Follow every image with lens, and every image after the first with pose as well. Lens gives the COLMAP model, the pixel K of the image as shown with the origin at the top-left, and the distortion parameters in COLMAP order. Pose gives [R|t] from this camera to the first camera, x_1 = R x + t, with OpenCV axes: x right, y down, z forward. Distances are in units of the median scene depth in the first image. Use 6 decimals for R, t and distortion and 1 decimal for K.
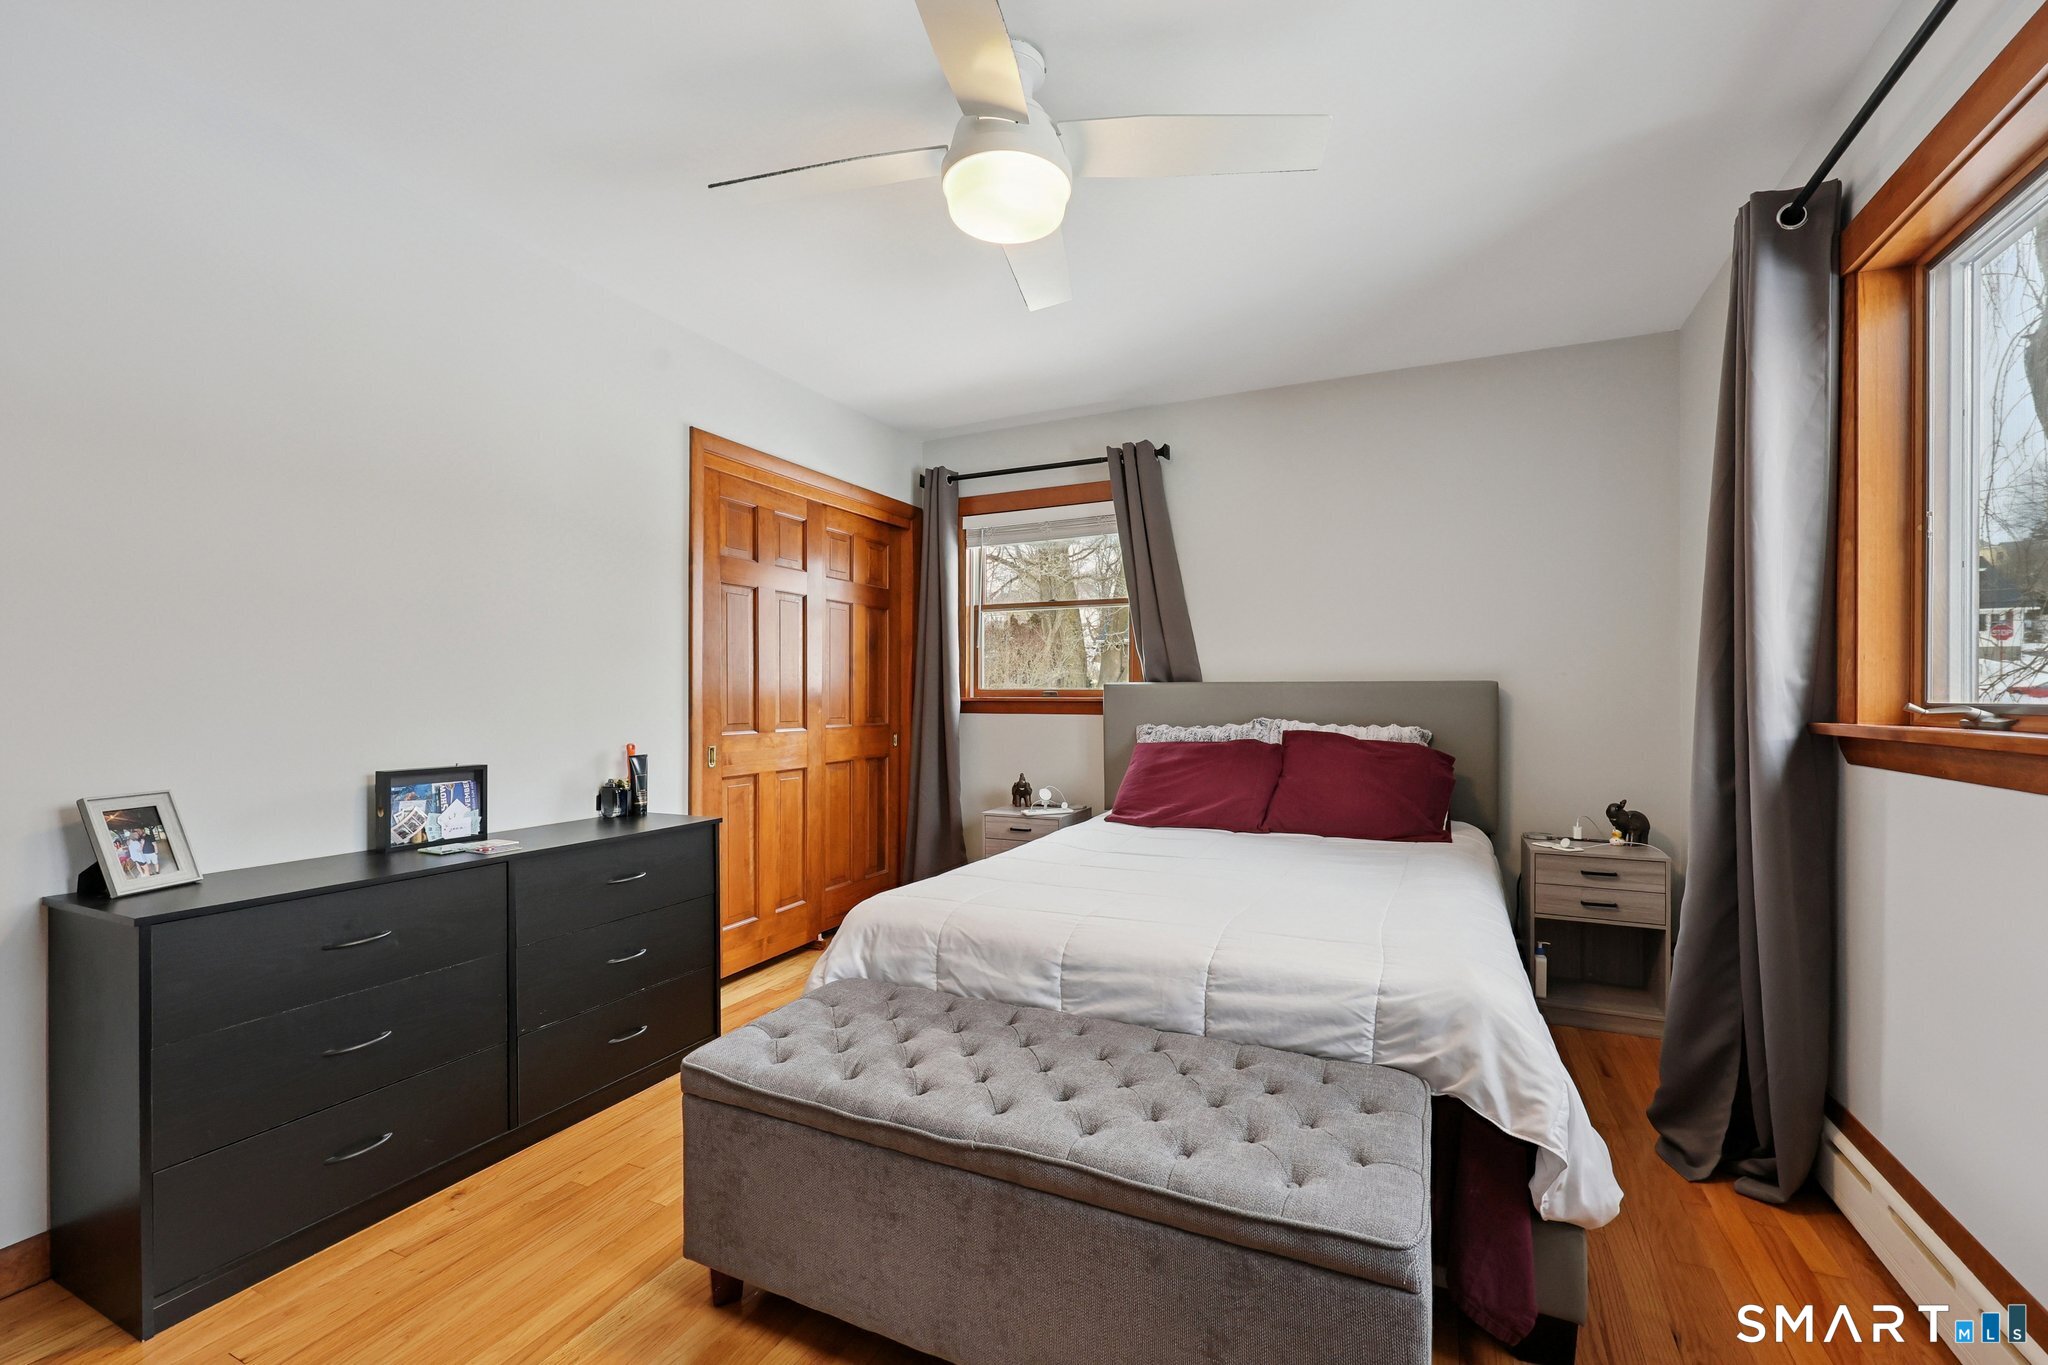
lens RADIAL K [[843.1, 0, 1033.9], [0, 843.1, 698.5], [0, 0, 1]] dist [-0.000143, -0.000117]
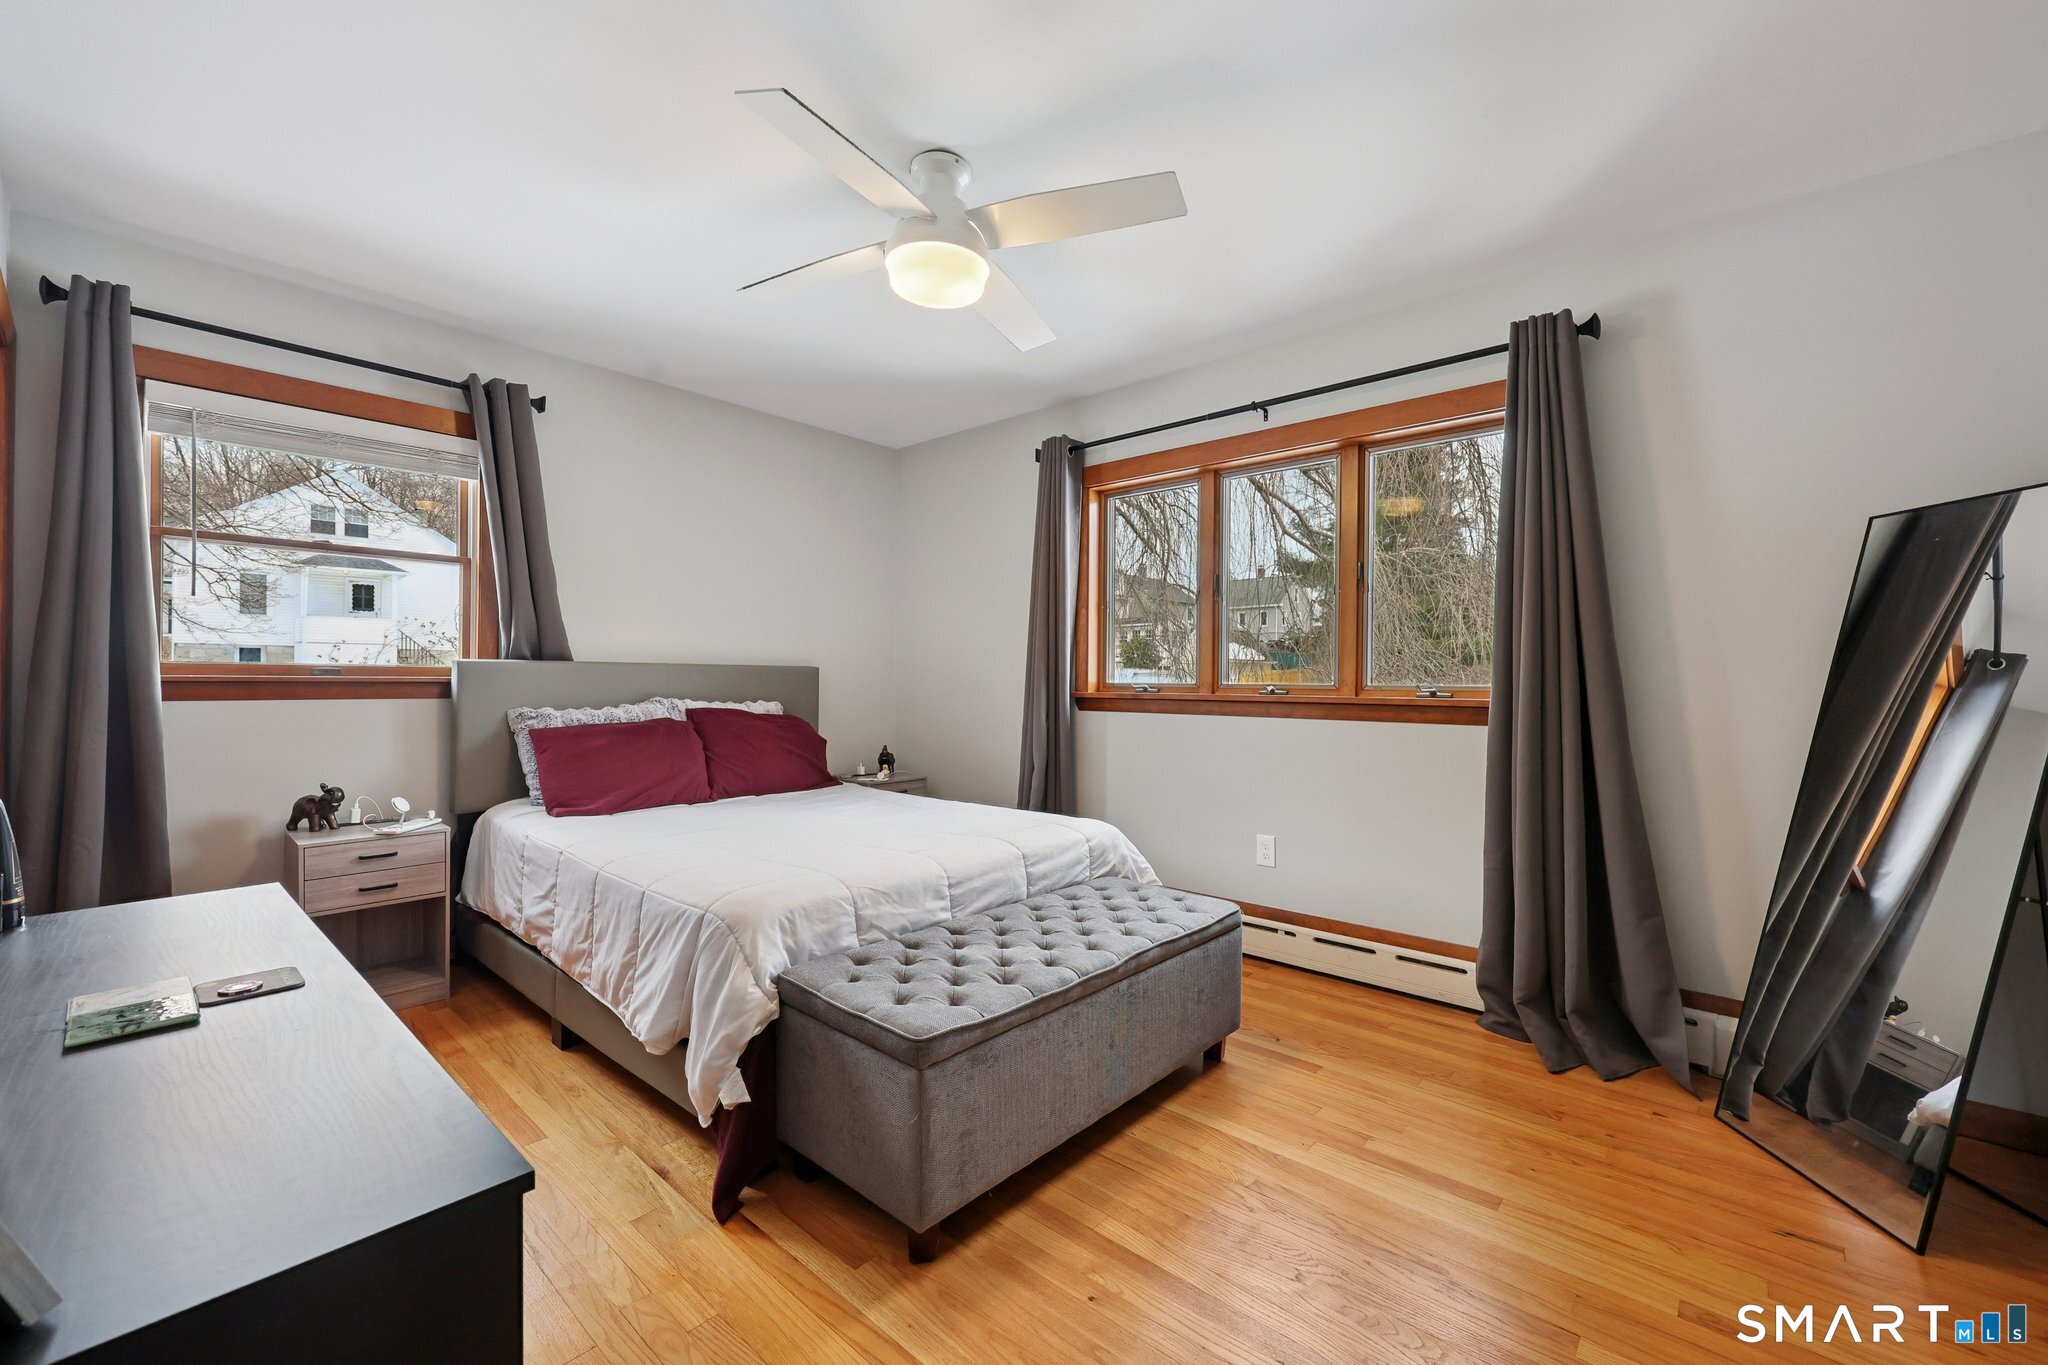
lens RADIAL K [[827.1, 0, 1033.1], [0, 827.1, 682.7], [0, 0, 1]] dist [0.000214, -0.000160]
pose [[0.283384, 0.000005, 0.959006, -1.024165], [-0.004856, 0.999987, 0.001430, 0.001581], [-0.958994, -0.005062, 0.283381, 0.458544]]
